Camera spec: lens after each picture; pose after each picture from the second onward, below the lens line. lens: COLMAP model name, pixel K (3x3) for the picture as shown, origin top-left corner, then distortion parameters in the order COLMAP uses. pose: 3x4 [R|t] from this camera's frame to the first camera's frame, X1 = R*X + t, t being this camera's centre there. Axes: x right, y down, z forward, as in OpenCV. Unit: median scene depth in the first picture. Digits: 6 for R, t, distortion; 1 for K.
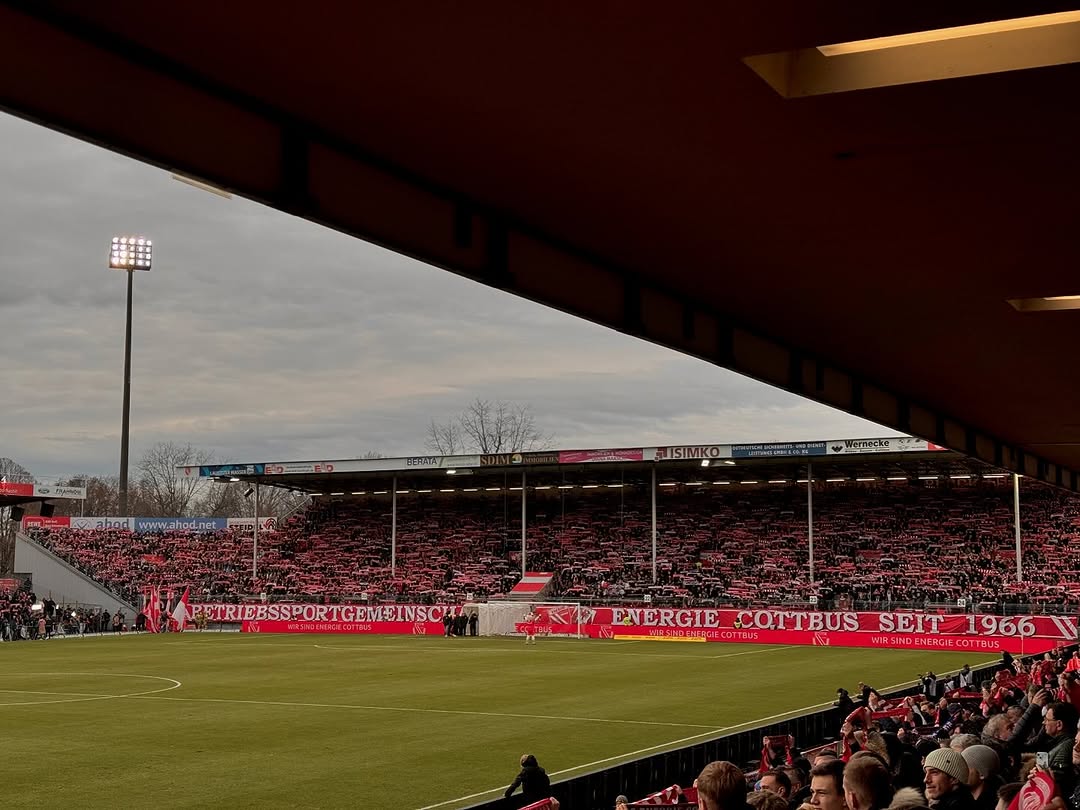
lens RADIAL K [[1487.3, 0, 546.7], [0, 1487.3, 412.5], [0, 0, 1]] dist [0.171771, -0.288525]
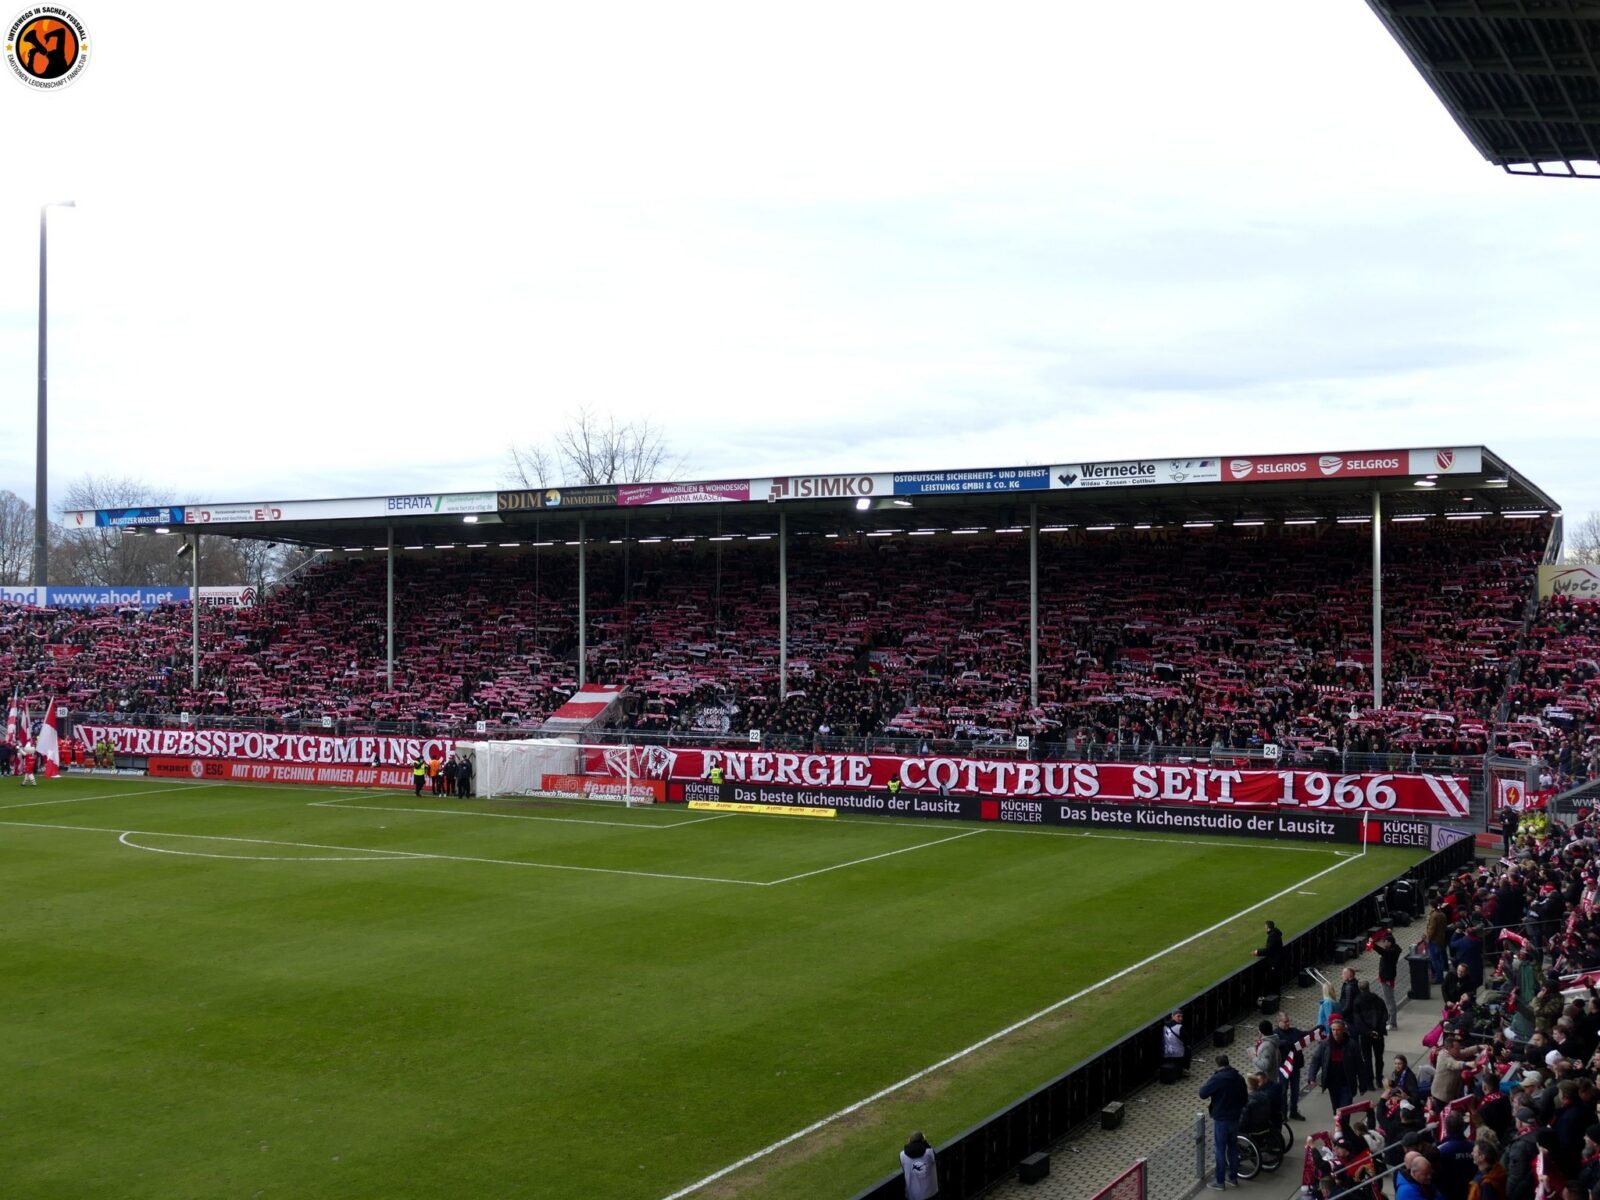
lens RADIAL K [[1864.1, 0, 807.1], [0, 1864.1, 588.0], [0, 0, 1]] dist [-0.041013, 0.072624]
pose [[0.999256, -0.005692, -0.038156, 0.116990], [0.009104, 0.995913, 0.089854, 0.000913], [0.037489, -0.090134, 0.995224, 0.277238]]
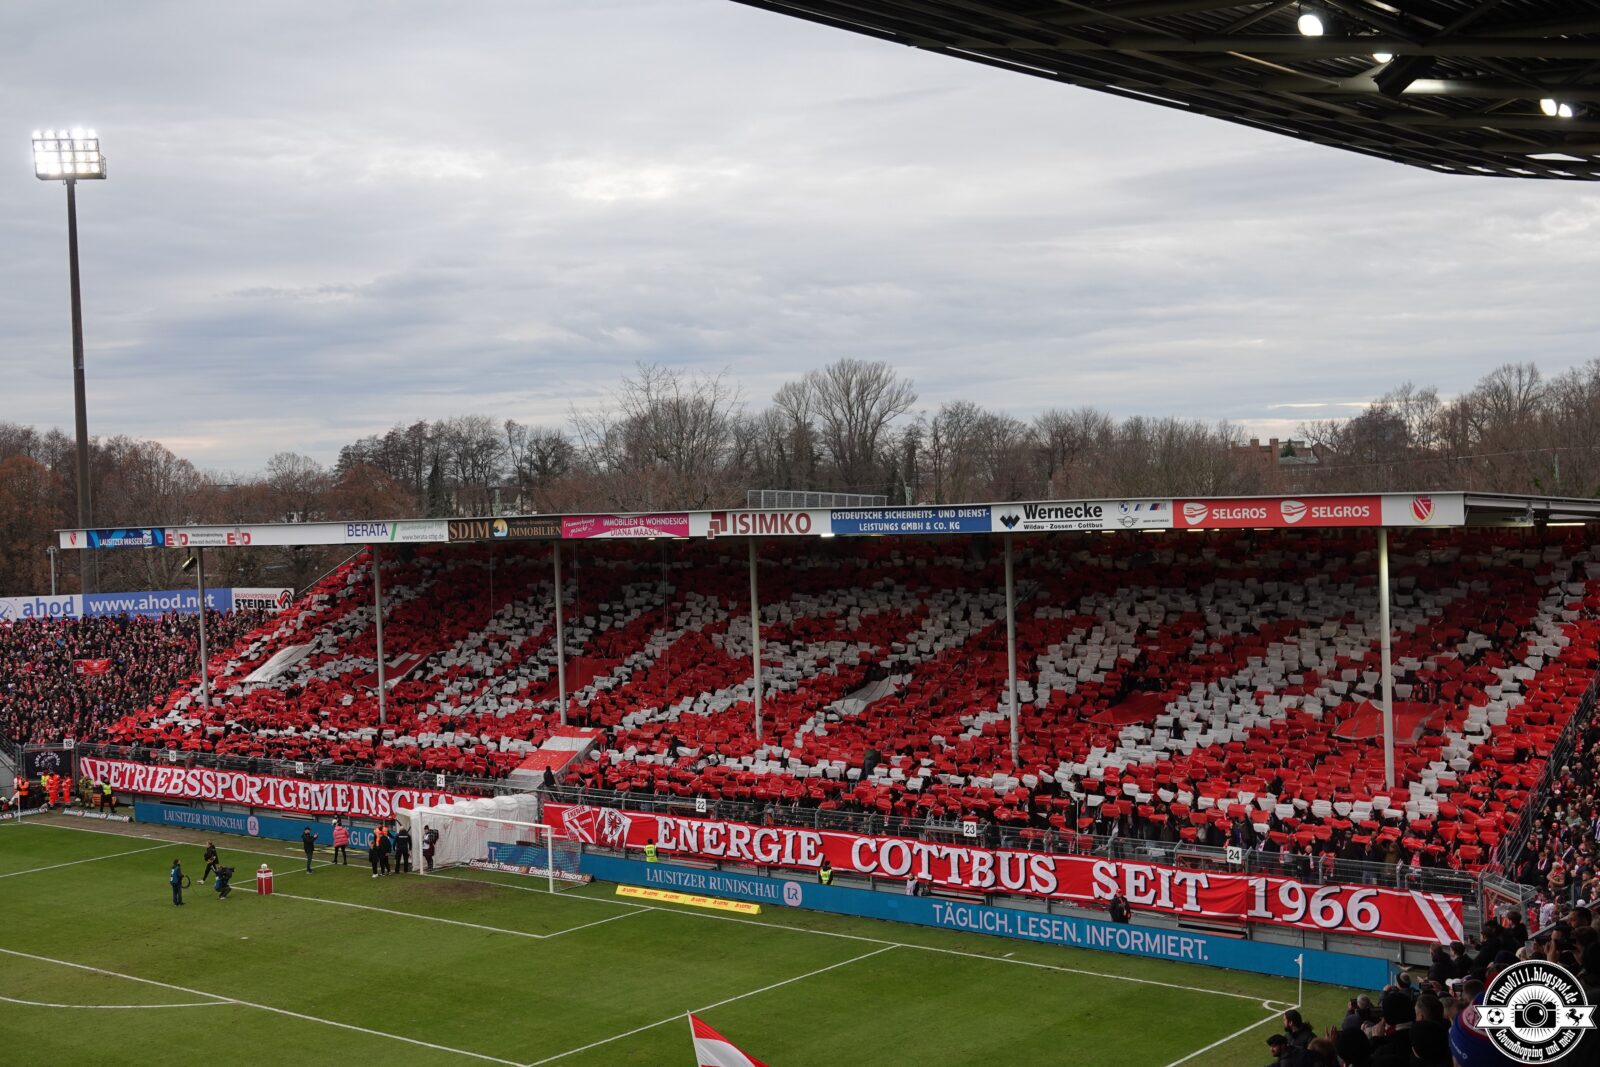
lens RADIAL K [[2071.1, 0, 800.0], [0, 2071.1, 533.5], [0, 0, 1]] dist [0.012893, -0.021257]
pose [[0.975520, -0.033213, -0.217390, 0.261579], [0.061698, 0.990162, 0.125591, -0.057110], [0.211080, -0.135929, 0.967971, 0.326622]]
